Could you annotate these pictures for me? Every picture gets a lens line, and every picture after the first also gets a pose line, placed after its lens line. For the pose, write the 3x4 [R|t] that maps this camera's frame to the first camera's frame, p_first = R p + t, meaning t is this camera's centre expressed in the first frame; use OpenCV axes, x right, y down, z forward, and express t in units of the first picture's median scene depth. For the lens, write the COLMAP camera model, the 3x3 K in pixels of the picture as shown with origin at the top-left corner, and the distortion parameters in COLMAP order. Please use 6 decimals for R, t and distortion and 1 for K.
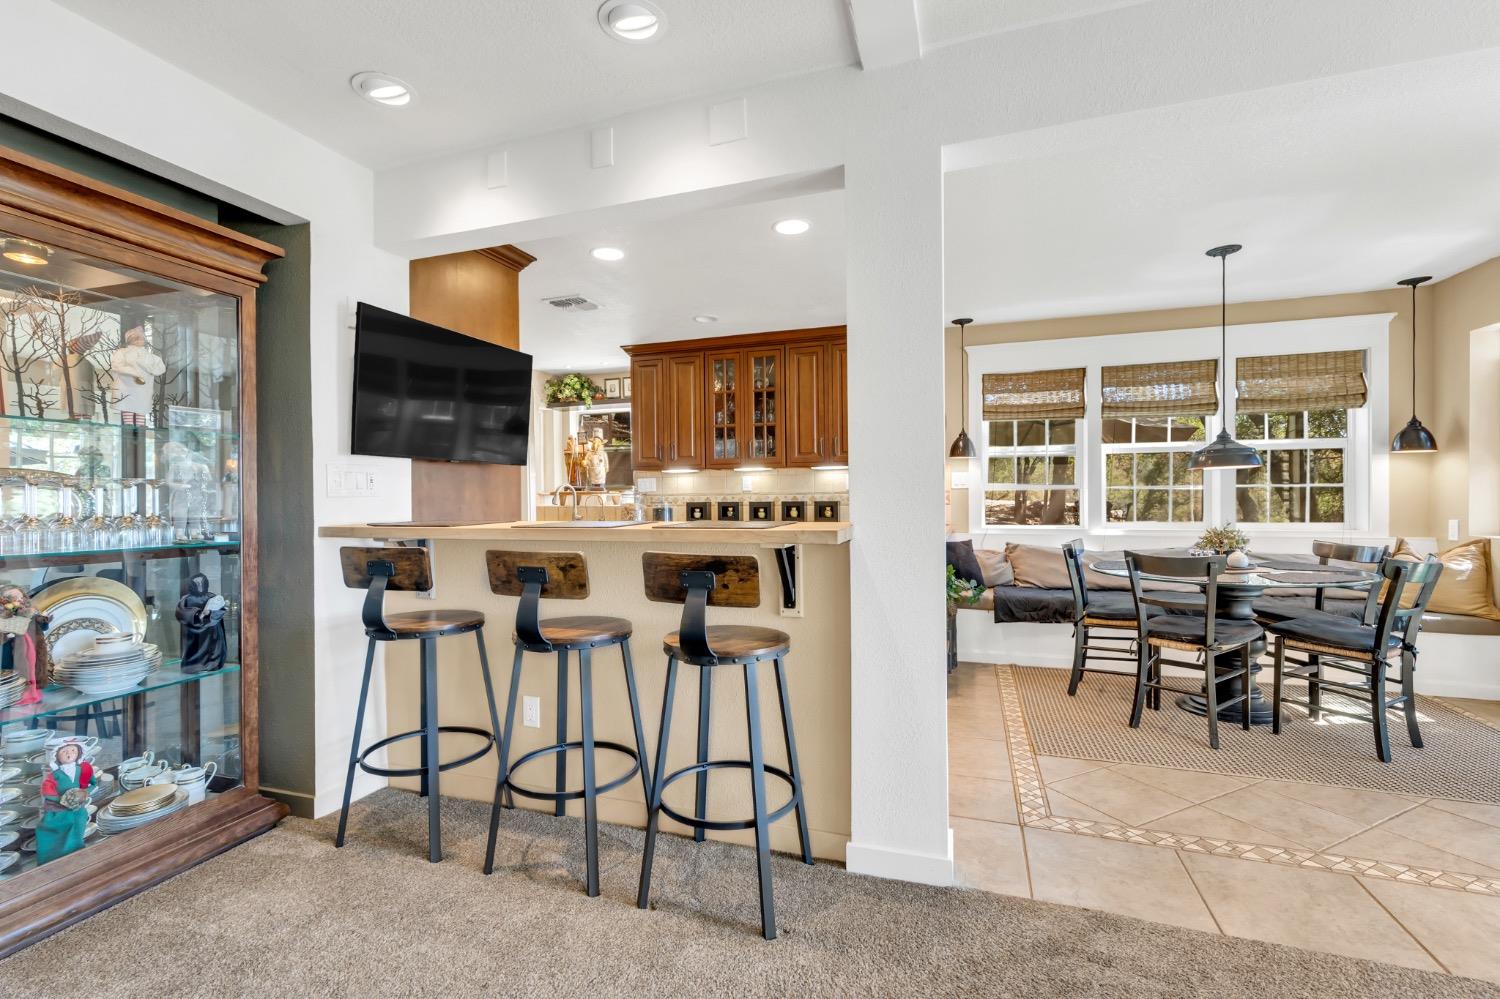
lens RADIAL K [[647.7, 0, 747.8], [0, 647.7, 507.6], [0, 0, 1]] dist [-0.000255, -0.000244]
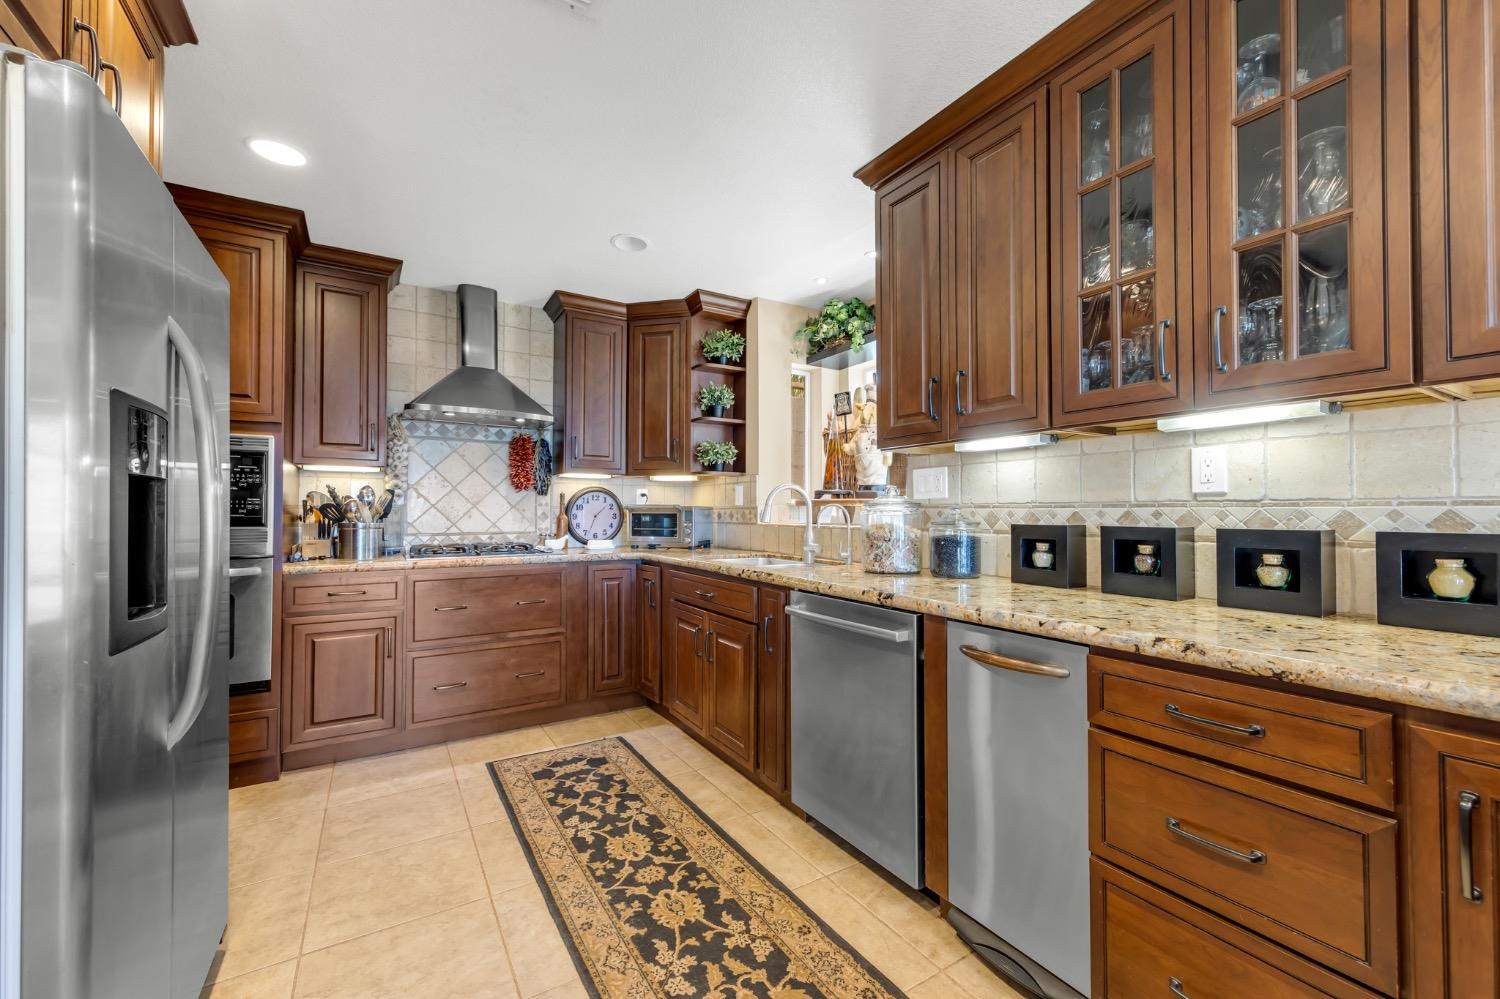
lens RADIAL K [[591.7, 0, 755.2], [0, 591.7, 502.5], [0, 0, 1]] dist [0.002780, 0.000124]
pose [[0.775269, -0.000888, -0.631631, 0.011476], [-0.013503, 0.999747, -0.017978, -0.015889], [0.631487, 0.022467, 0.775061, 0.763335]]
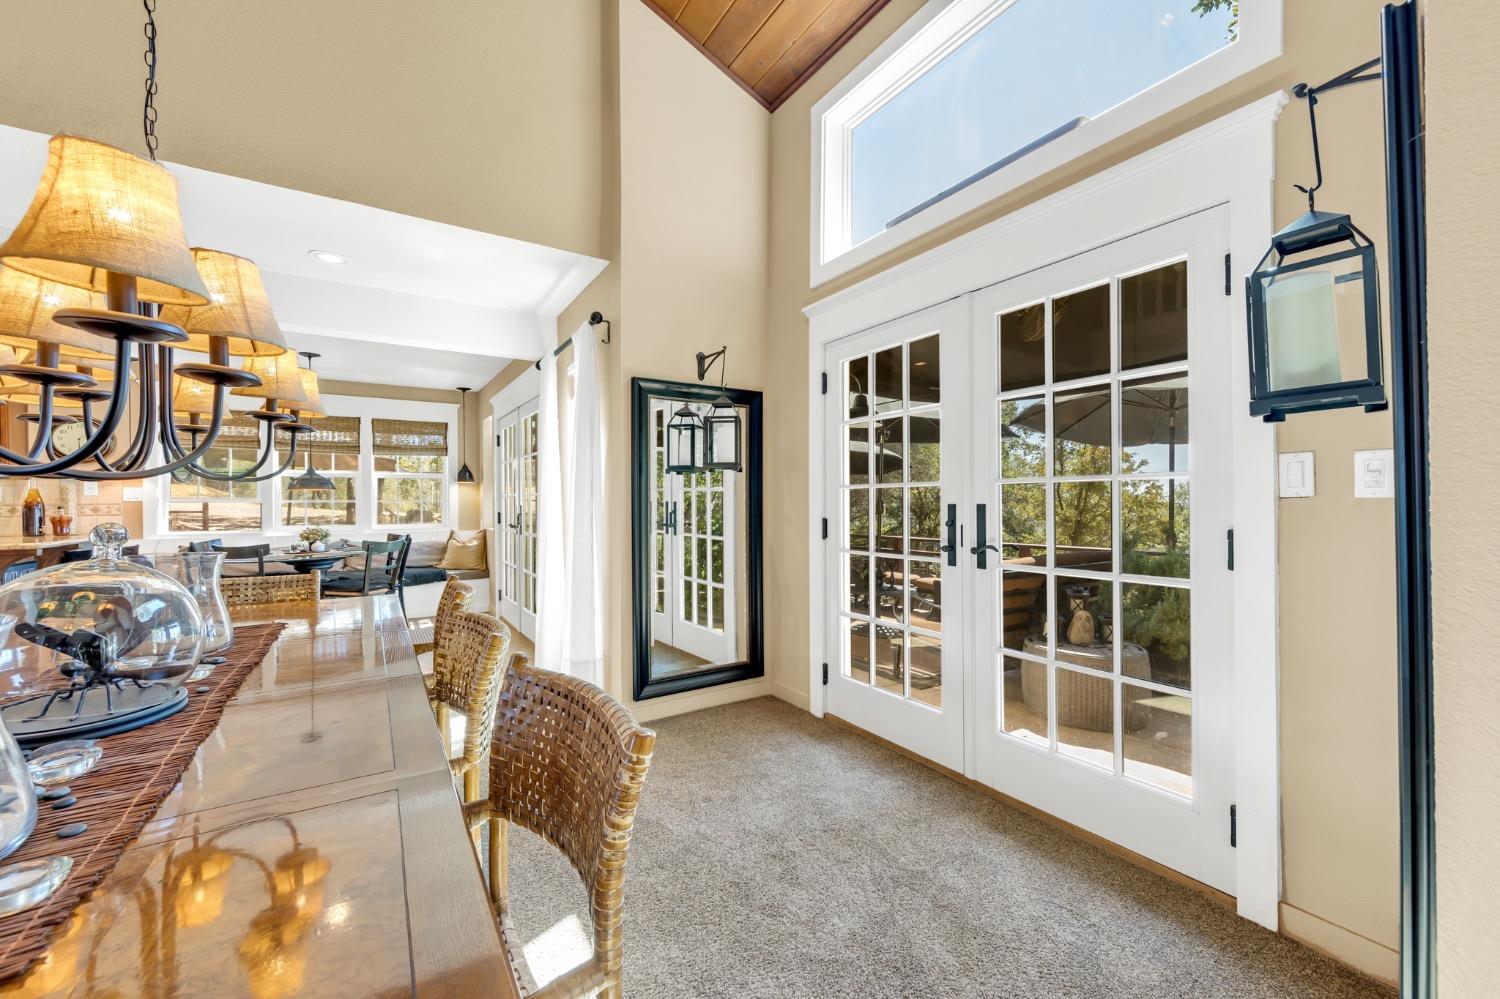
lens RADIAL K [[591.7, 0, 755.2], [0, 591.7, 502.5], [0, 0, 1]] dist [0.002780, 0.000124]
pose [[0.612217, 0.002896, 0.790684, 0.184920], [0.015530, 0.999756, -0.015687, 0.006602], [-0.790537, 0.021884, 0.612023, -0.563706]]
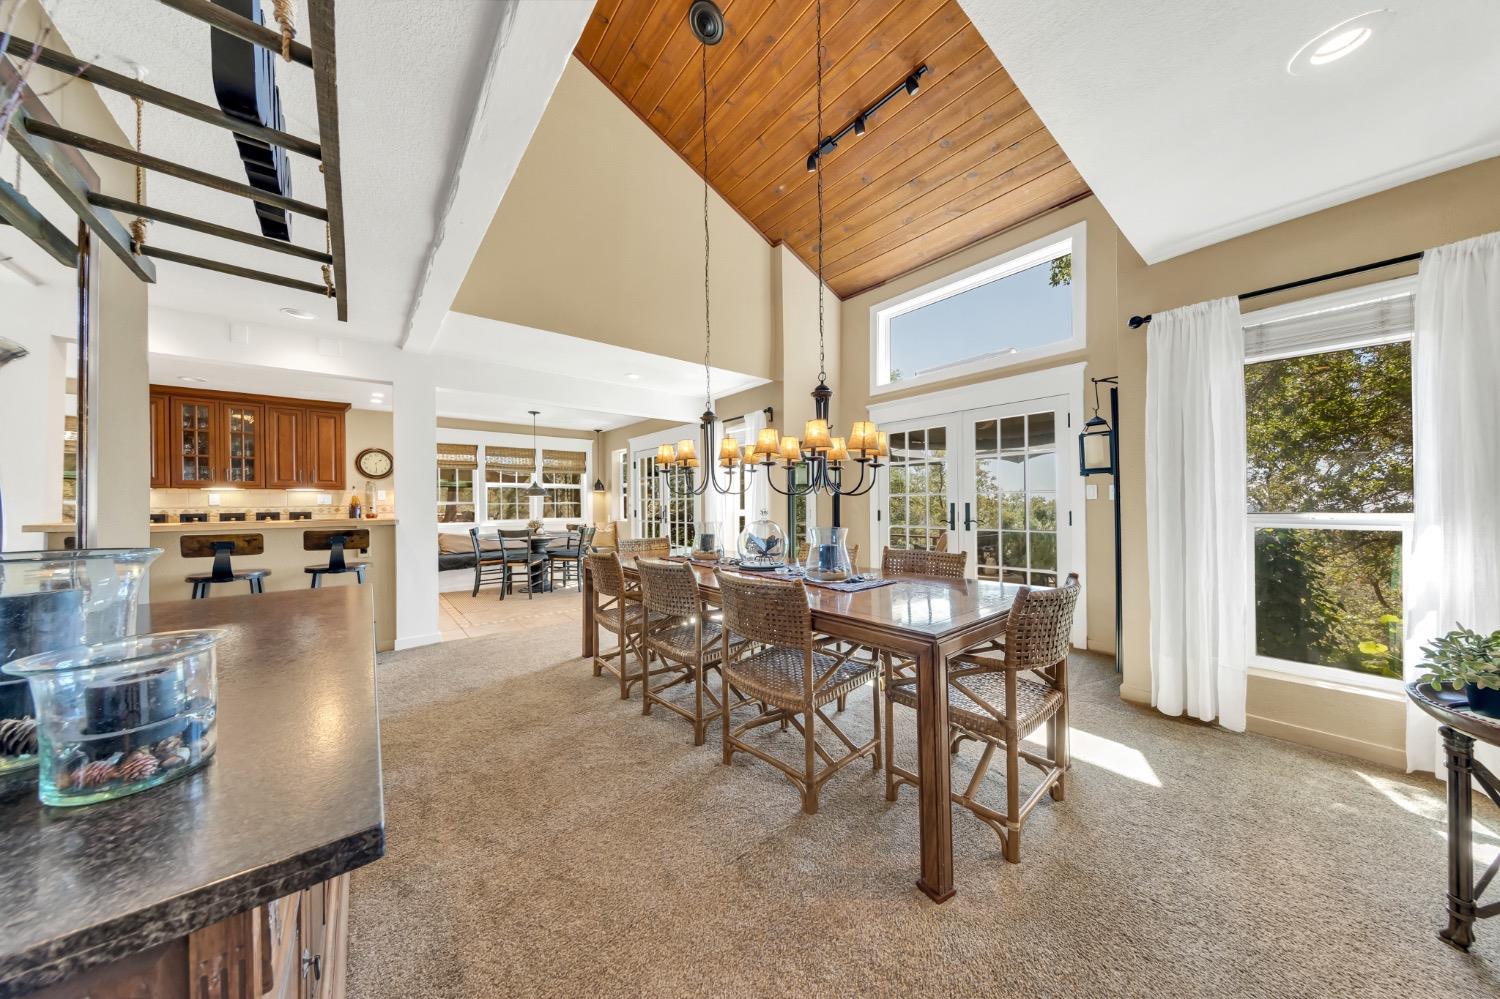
lens RADIAL K [[469.4, 0, 750.0], [0, 469.4, 499.5], [0, 0, 1]] dist [0.008759, 0.000002]
pose [[0.519052, 0.010425, 0.854679, -0.313051], [0.020506, 0.999486, -0.024644, 0.011286], [-0.854496, 0.030318, 0.518572, -0.522262]]
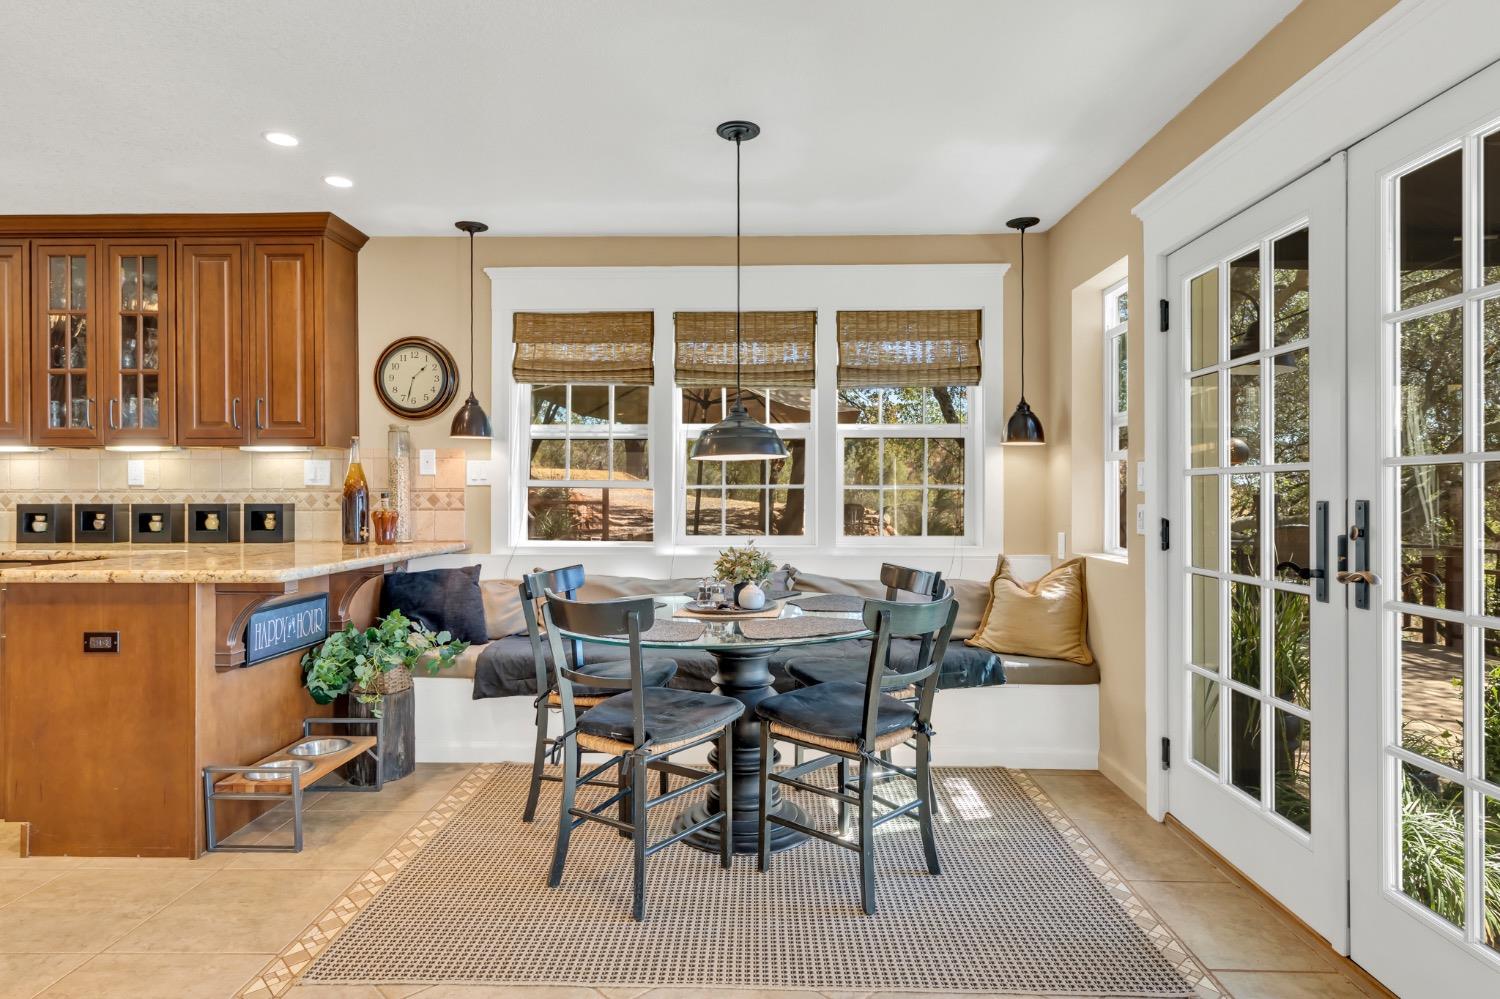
lens RADIAL K [[815.9, 0, 750.0], [0, 815.9, 499.5], [0, 0, 1]] dist [0.001395, -0.000825]
pose [[0.953360, 0.005649, 0.301781, 0.366584], [-0.002653, 0.999943, -0.010336, -0.008138], [-0.301823, 0.009053, 0.953321, 0.148690]]
